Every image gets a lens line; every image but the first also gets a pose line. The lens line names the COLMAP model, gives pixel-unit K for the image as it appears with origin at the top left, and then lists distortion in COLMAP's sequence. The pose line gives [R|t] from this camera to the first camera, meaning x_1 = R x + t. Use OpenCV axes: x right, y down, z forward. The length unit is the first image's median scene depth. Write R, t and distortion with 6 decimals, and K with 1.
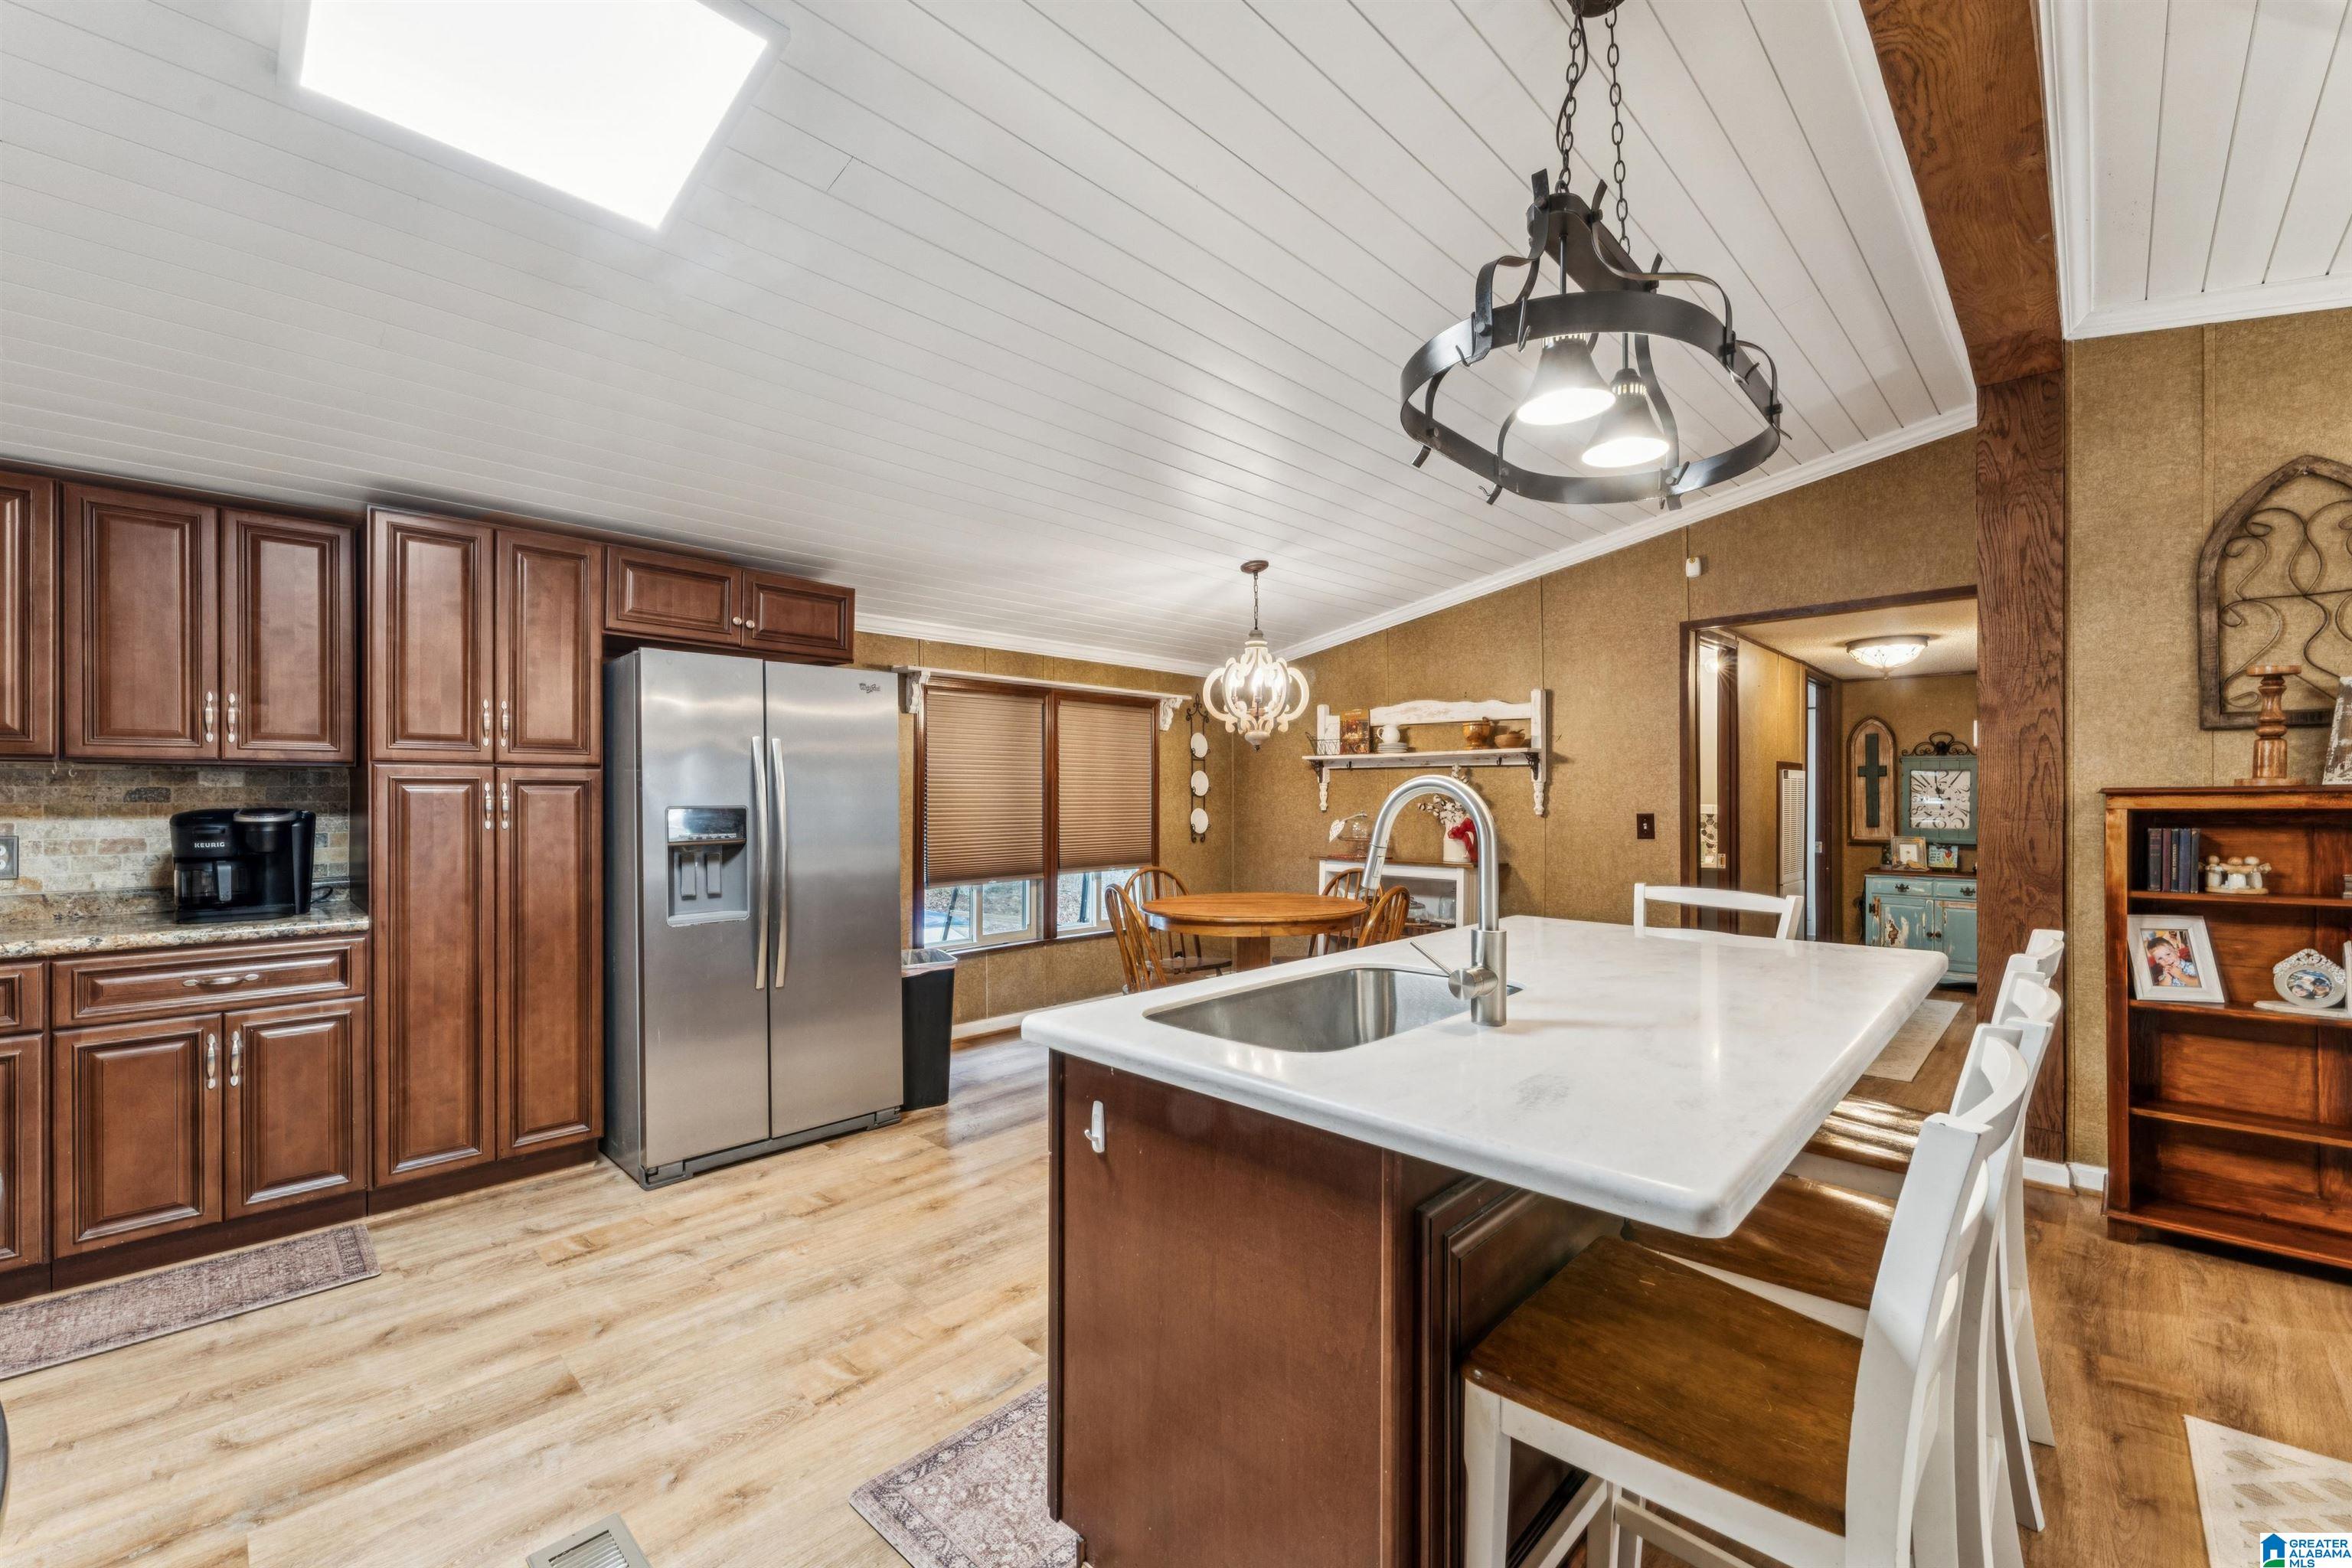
lens RADIAL K [[965.5, 0, 1180.5], [0, 965.5, 793.9], [0, 0, 1]] dist [0.008860, -0.000682]
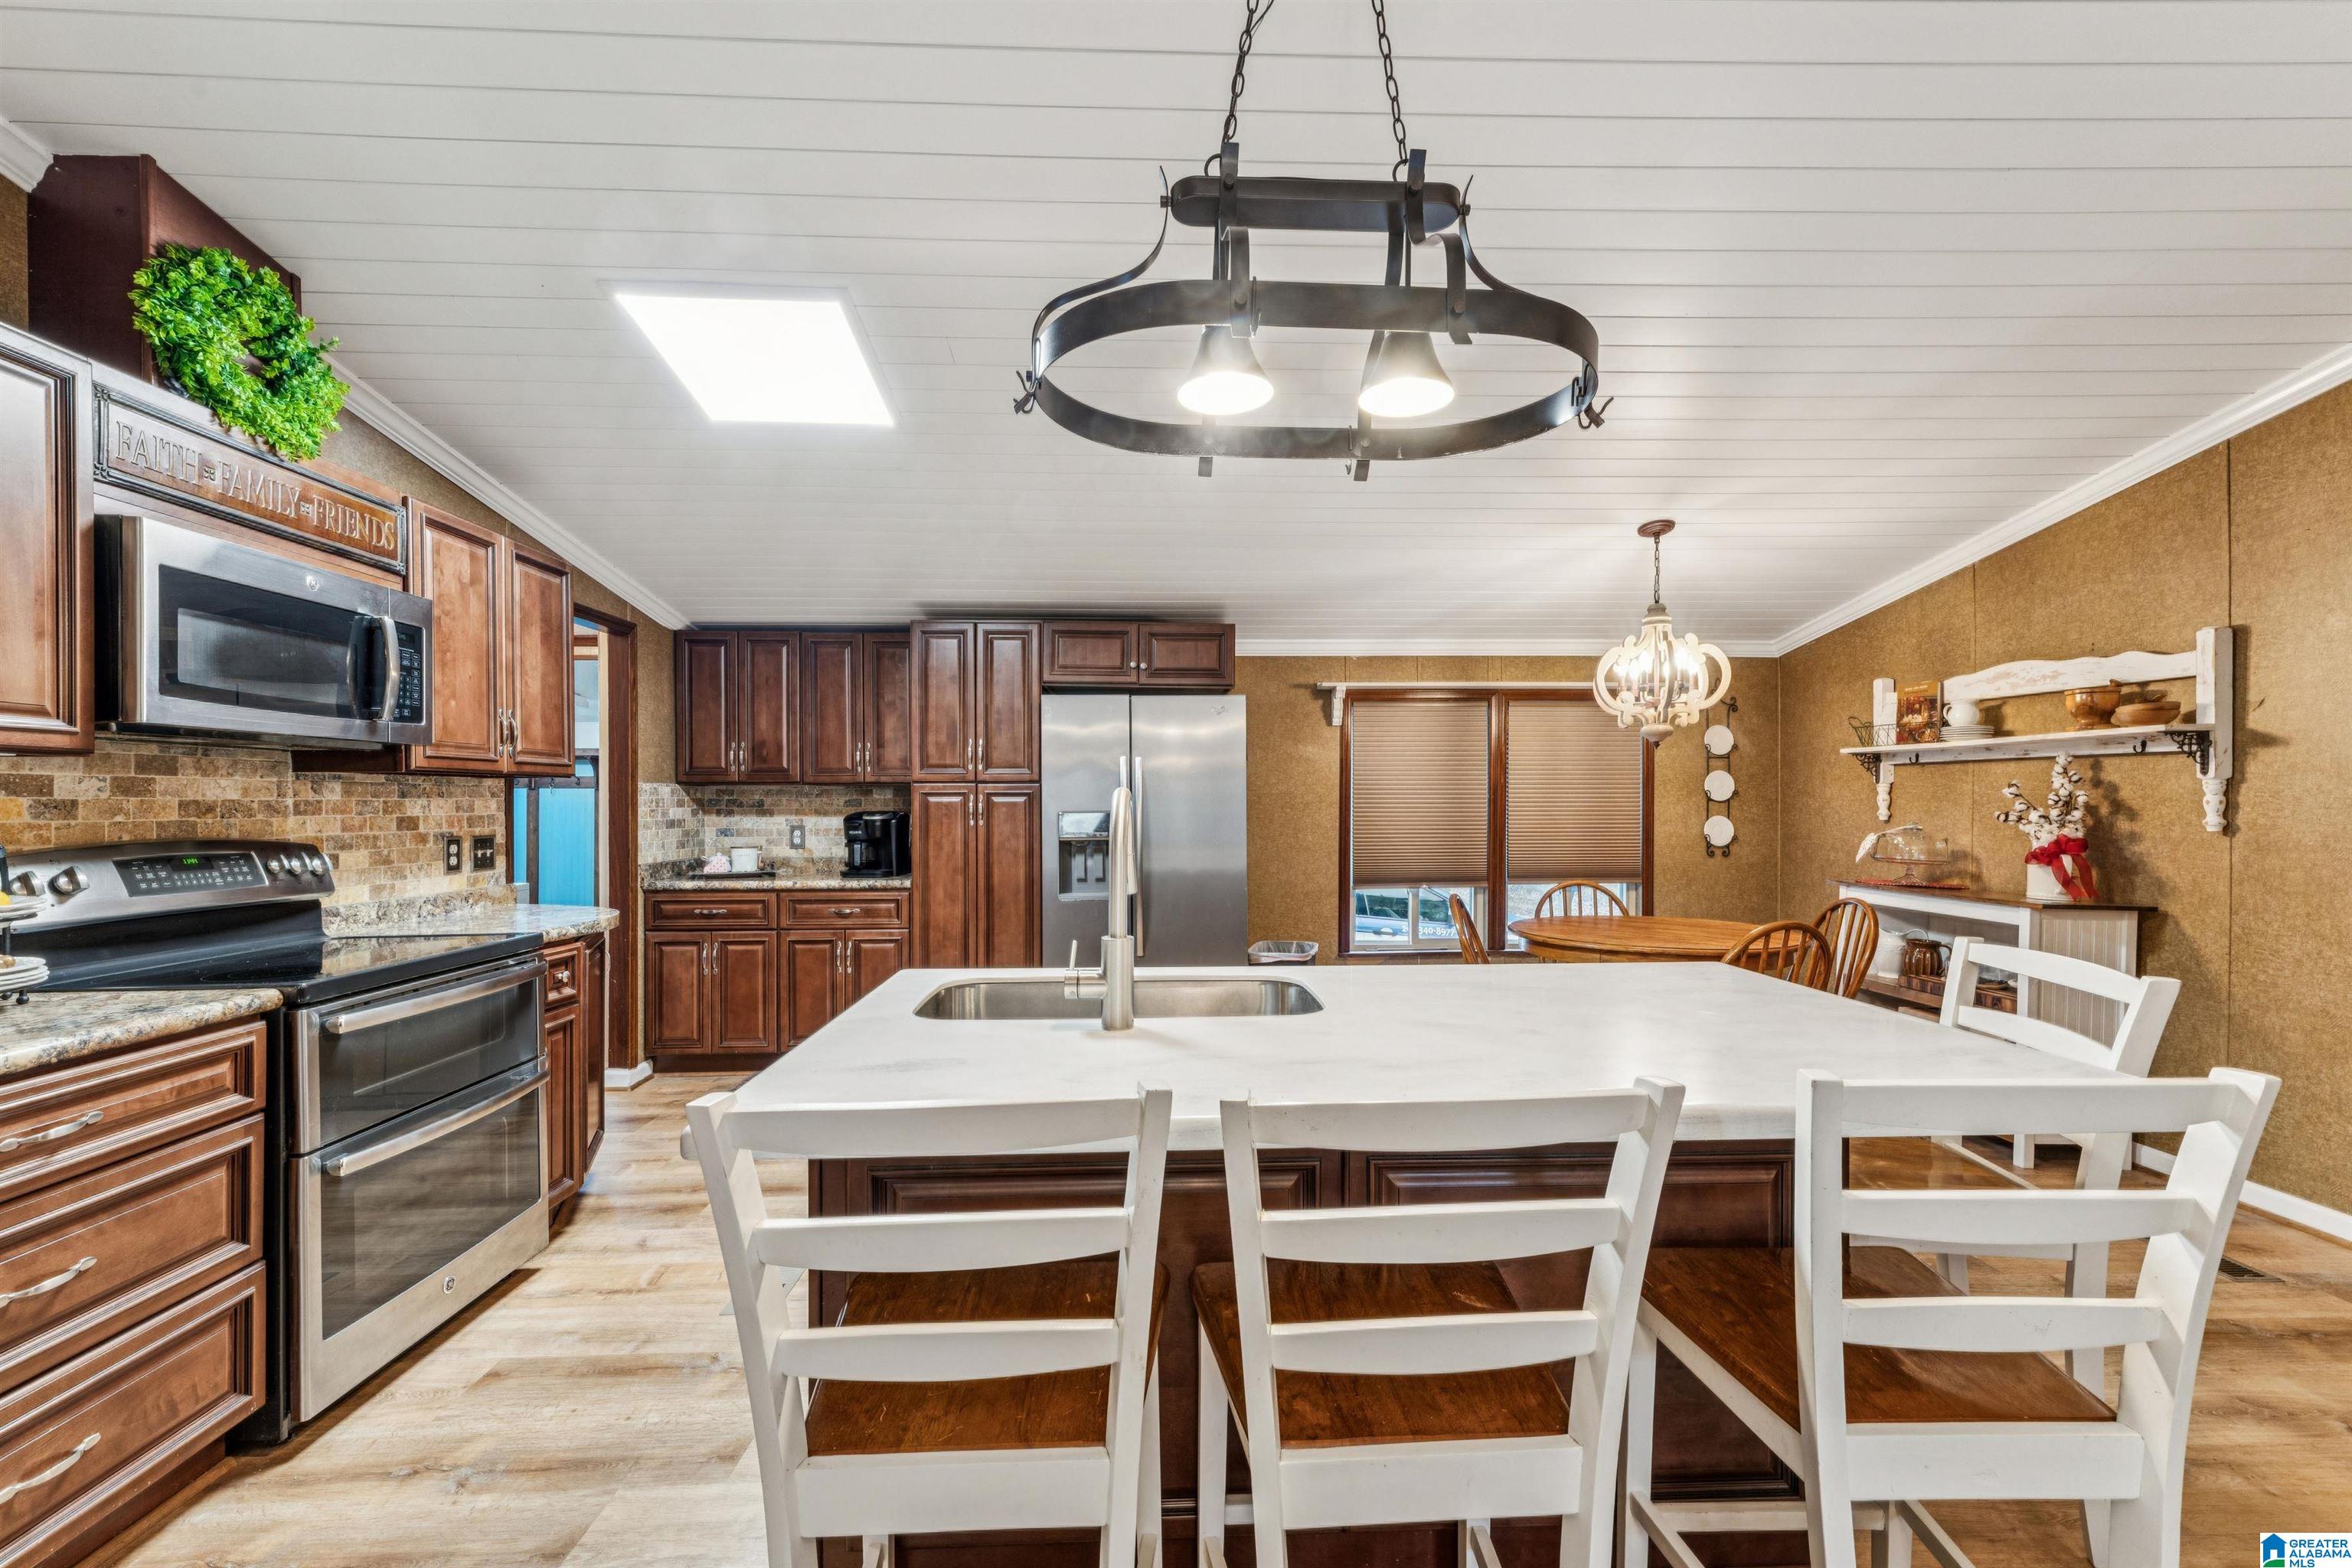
lens RADIAL K [[965.5, 0, 1167.2], [0, 965.5, 801.0], [0, 0, 1]] dist [0.008860, -0.000682]
pose [[0.716225, -0.001419, -0.697868, 0.351627], [0.004476, 0.999987, 0.002559, -0.002605], [0.697855, -0.004957, 0.716222, 0.099651]]
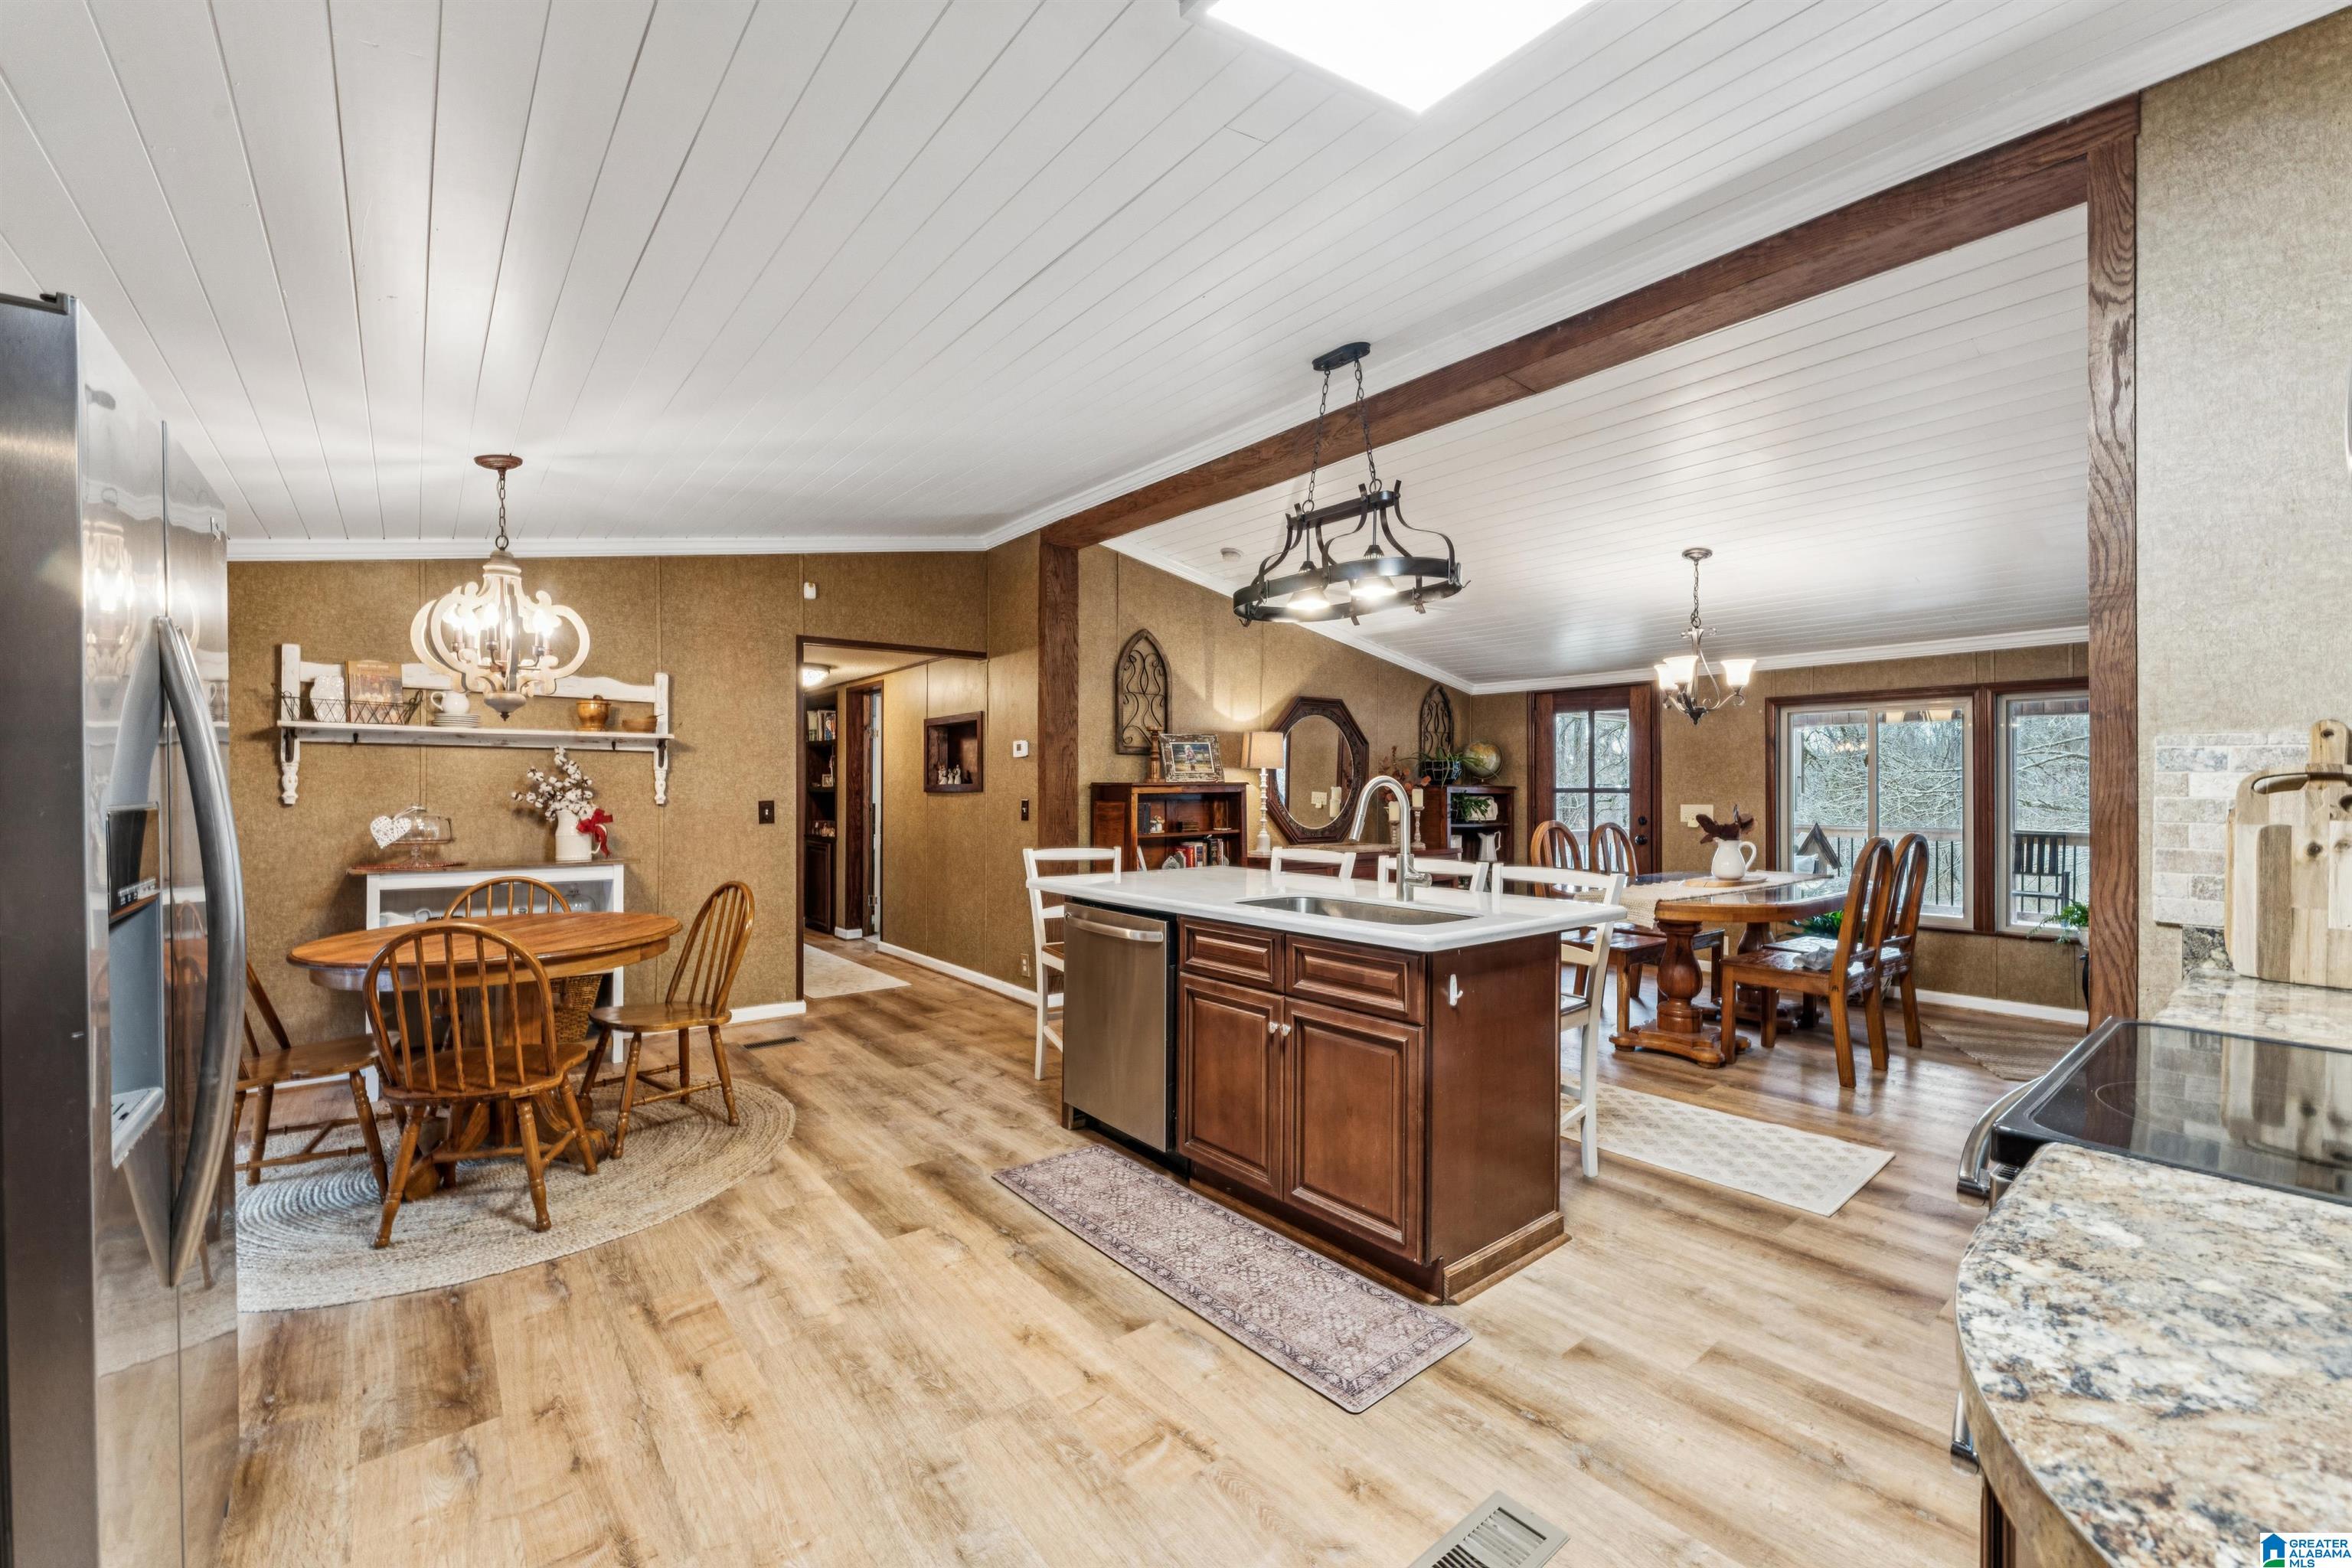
lens RADIAL K [[965.5, 0, 1171.2], [0, 965.5, 783.9], [0, 0, 1]] dist [0.008860, -0.000682]
pose [[0.113345, 0.005992, 0.993538, -0.567574], [-0.007107, 0.999961, -0.005220, 0.003406], [-0.993530, -0.006469, 0.113383, 0.418185]]
